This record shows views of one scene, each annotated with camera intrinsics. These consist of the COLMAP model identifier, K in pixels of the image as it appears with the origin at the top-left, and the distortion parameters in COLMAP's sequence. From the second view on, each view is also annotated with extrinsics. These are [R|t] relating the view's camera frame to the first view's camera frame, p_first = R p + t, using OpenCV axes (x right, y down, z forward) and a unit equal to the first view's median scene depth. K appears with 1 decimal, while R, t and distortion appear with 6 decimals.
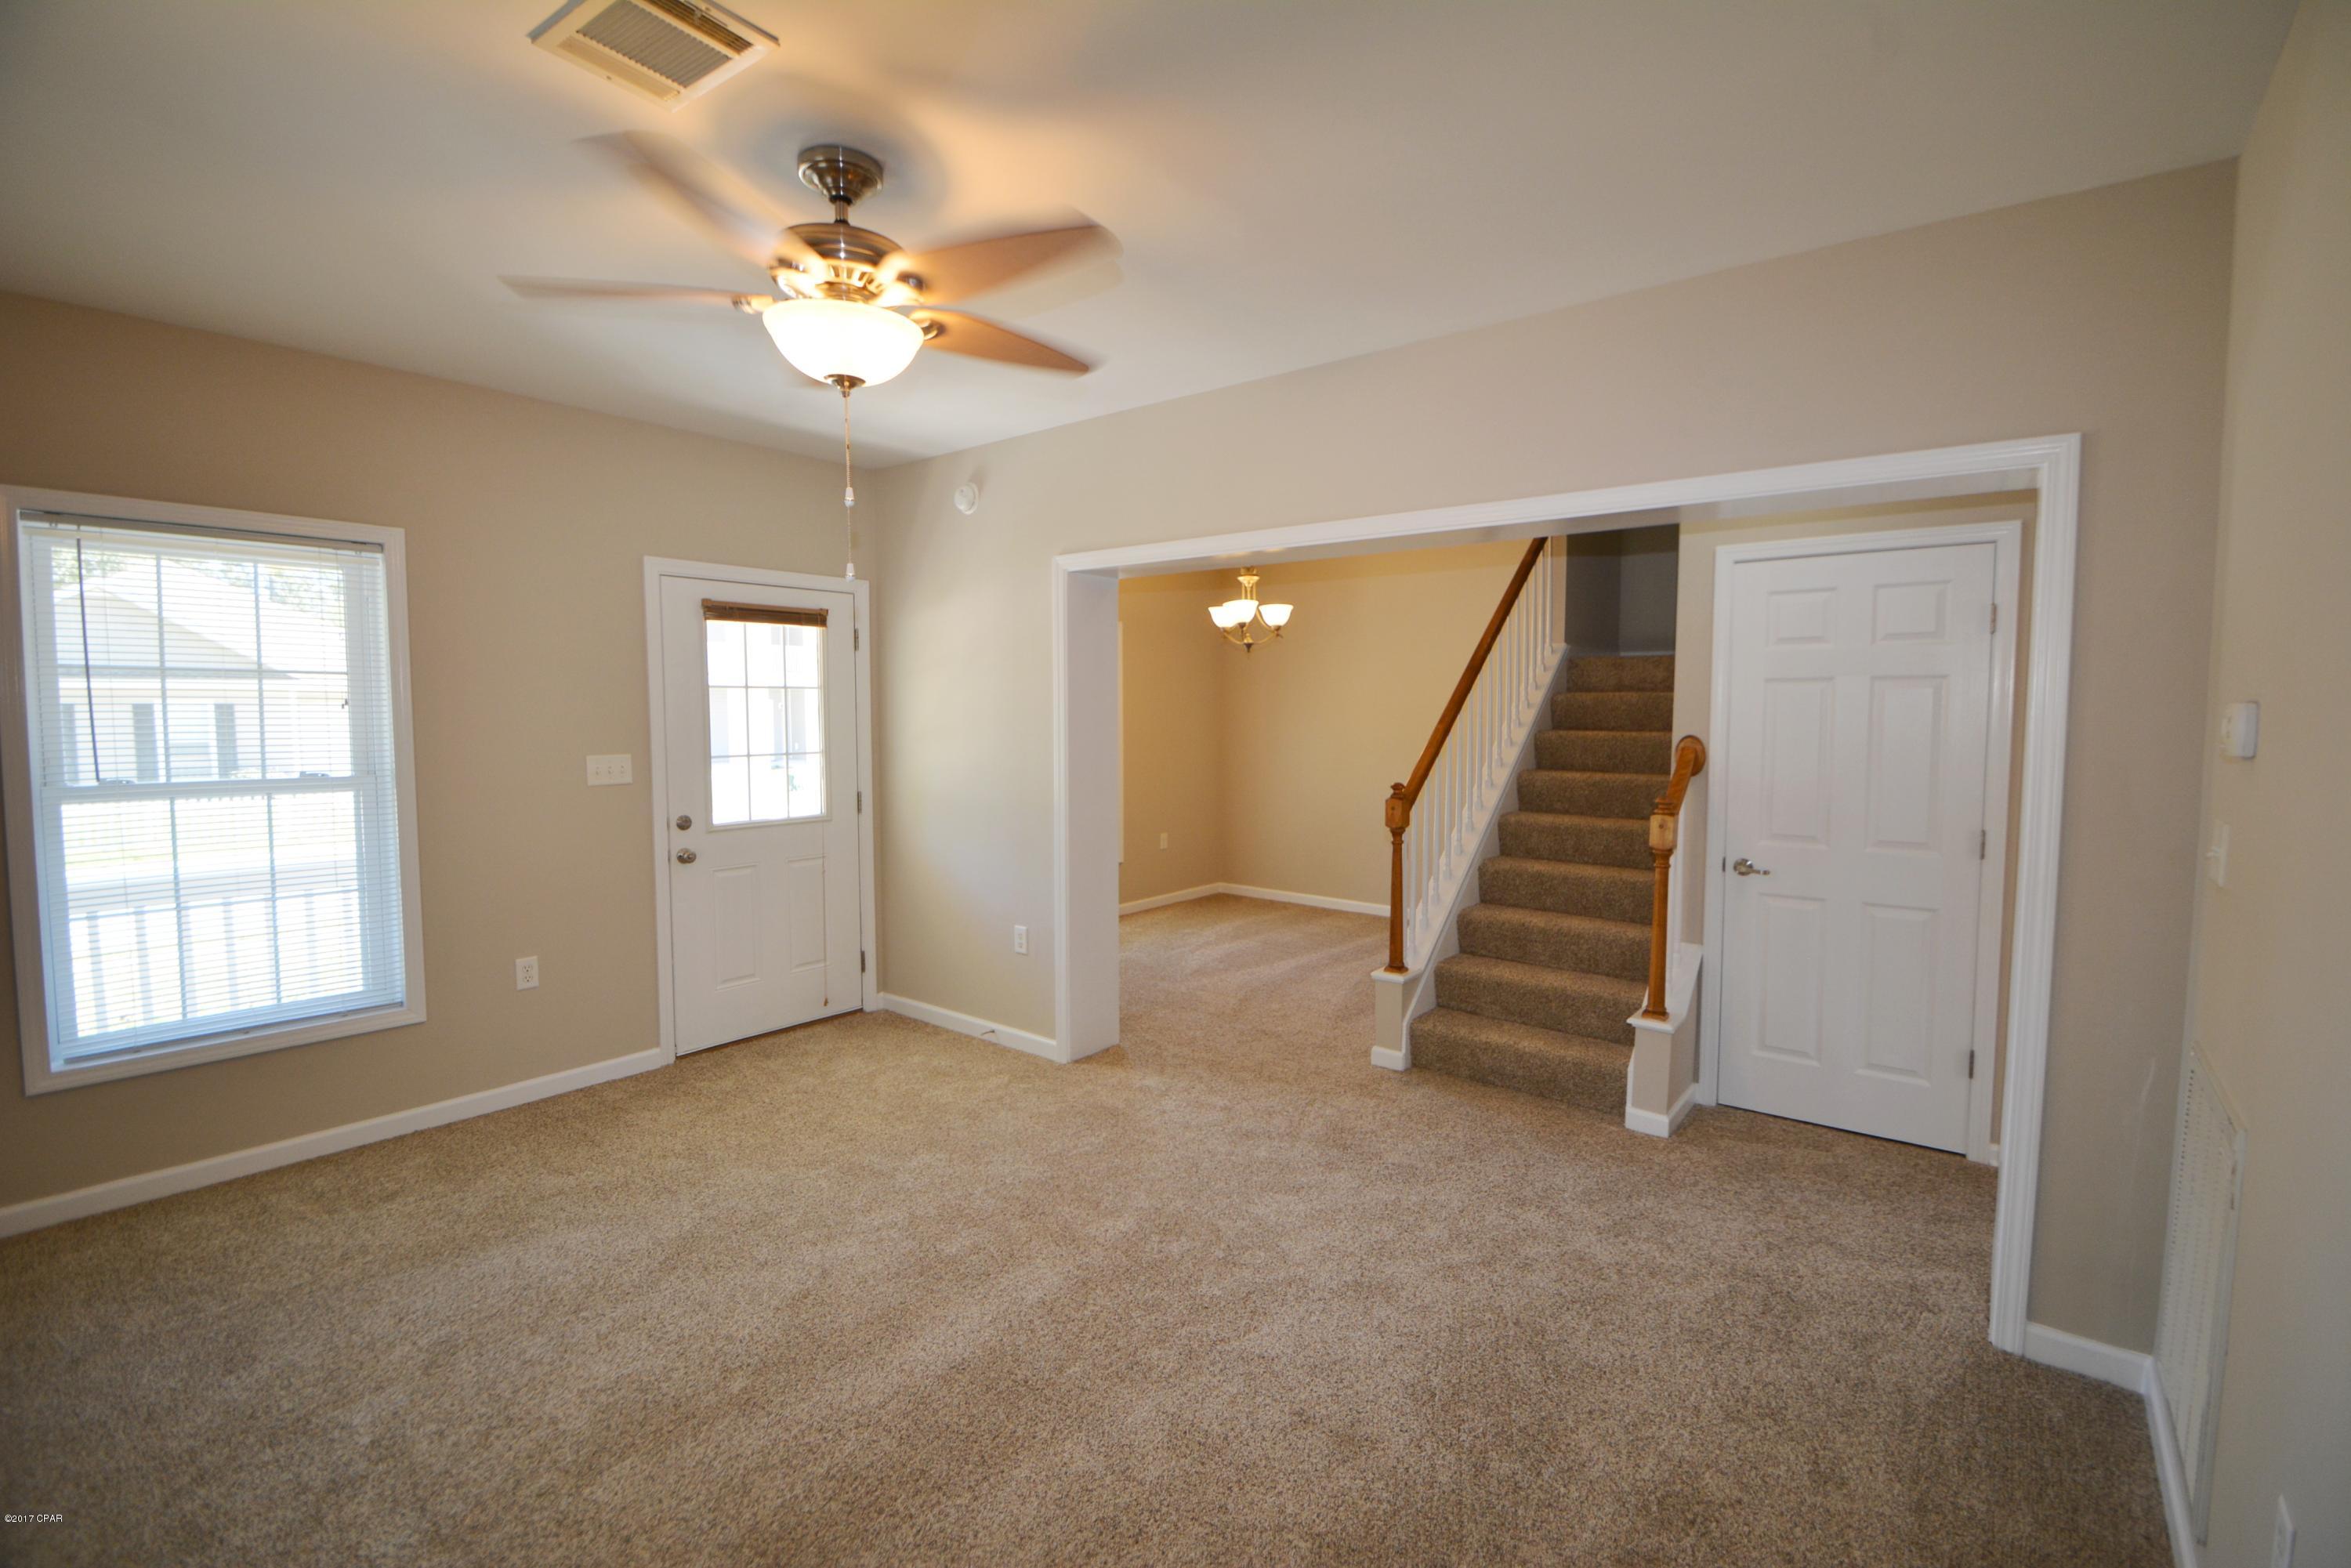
lens RADIAL K [[1034.0, 0, 1187.7], [0, 1034.0, 778.6], [0, 0, 1]] dist [-0.000023, -0.008866]
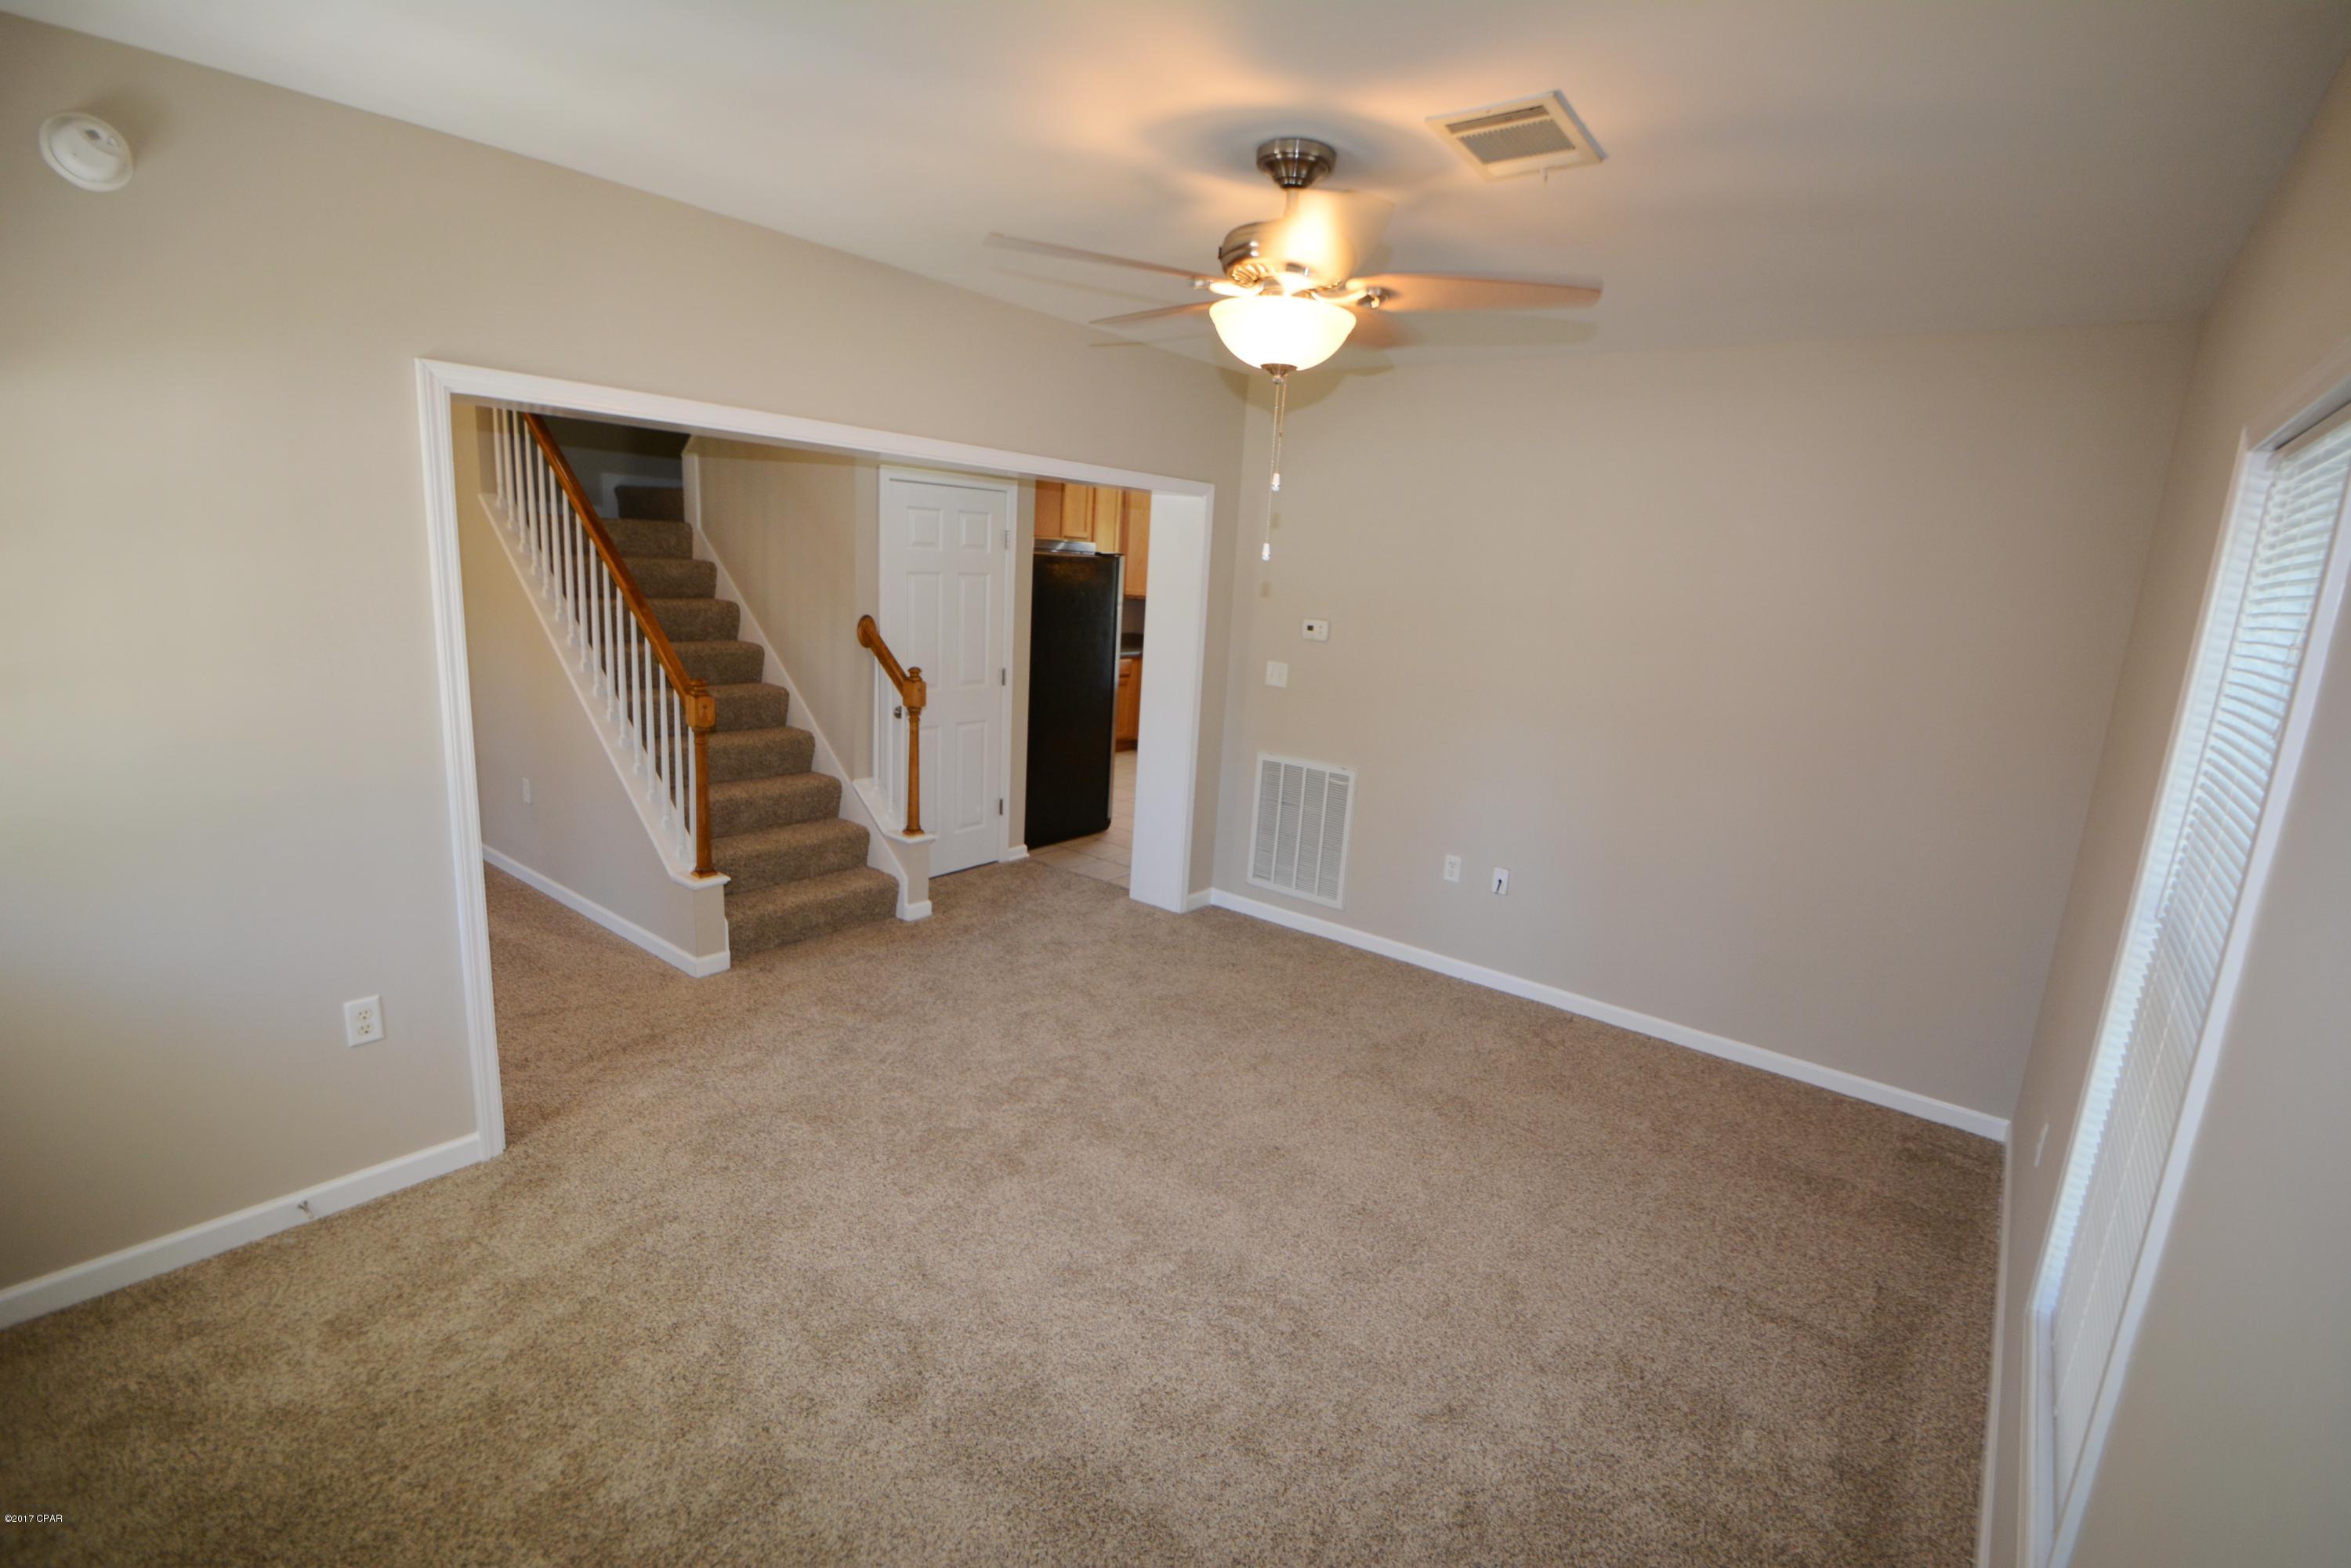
lens RADIAL K [[1034.0, 0, 1187.7], [0, 1034.0, 778.6], [0, 0, 1]] dist [-0.000023, -0.008866]
pose [[0.013725, -0.211273, 0.977331, -0.825795], [0.013588, 0.977372, 0.211091, -0.113790], [-0.999813, 0.010382, 0.016285, 0.620194]]
